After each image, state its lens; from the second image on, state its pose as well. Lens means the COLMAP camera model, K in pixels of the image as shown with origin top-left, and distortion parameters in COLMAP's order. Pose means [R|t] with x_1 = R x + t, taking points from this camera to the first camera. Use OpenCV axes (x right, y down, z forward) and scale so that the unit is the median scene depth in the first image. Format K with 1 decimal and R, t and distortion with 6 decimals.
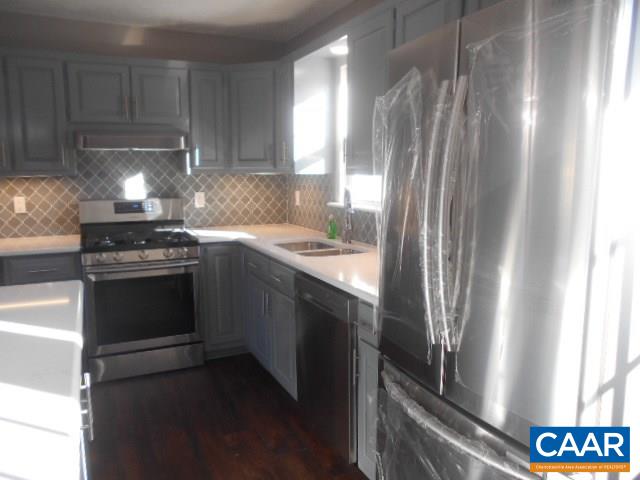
lens RADIAL K [[501.7, 0, 322.9], [0, 501.7, 236.7], [0, 0, 1]] dist [-0.015211, 0.023218]
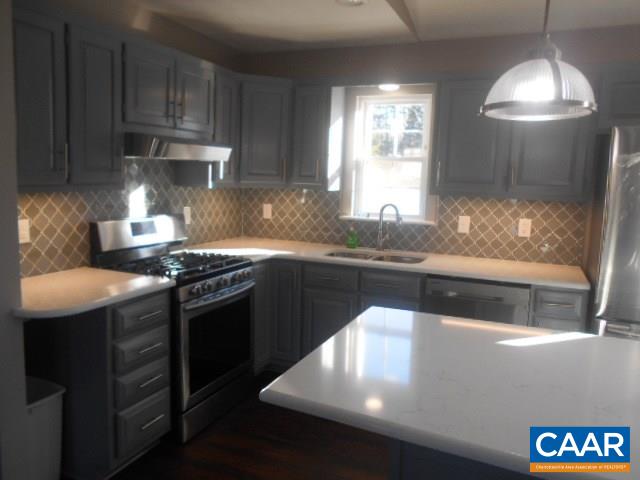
lens RADIAL K [[501.7, 0, 323.0], [0, 501.7, 237.4], [0, 0, 1]] dist [-0.015211, 0.023218]
pose [[0.739818, -0.053530, 0.670675, -0.740690], [0.050763, 0.998430, 0.023693, -0.048730], [-0.670890, 0.016517, 0.741373, 0.202505]]
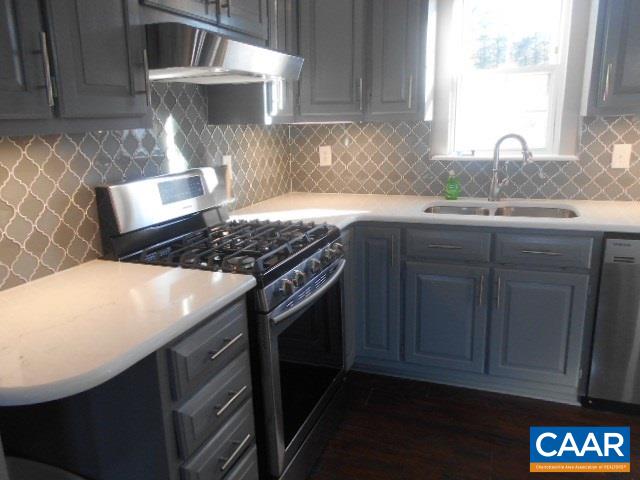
lens RADIAL K [[501.7, 0, 327.4], [0, 501.7, 231.2], [0, 0, 1]] dist [-0.015211, 0.023218]
pose [[0.711836, -0.162190, 0.683362, -0.661456], [0.109956, 0.986708, 0.119649, -0.063411], [-0.693685, -0.010031, 0.720208, 0.522582]]
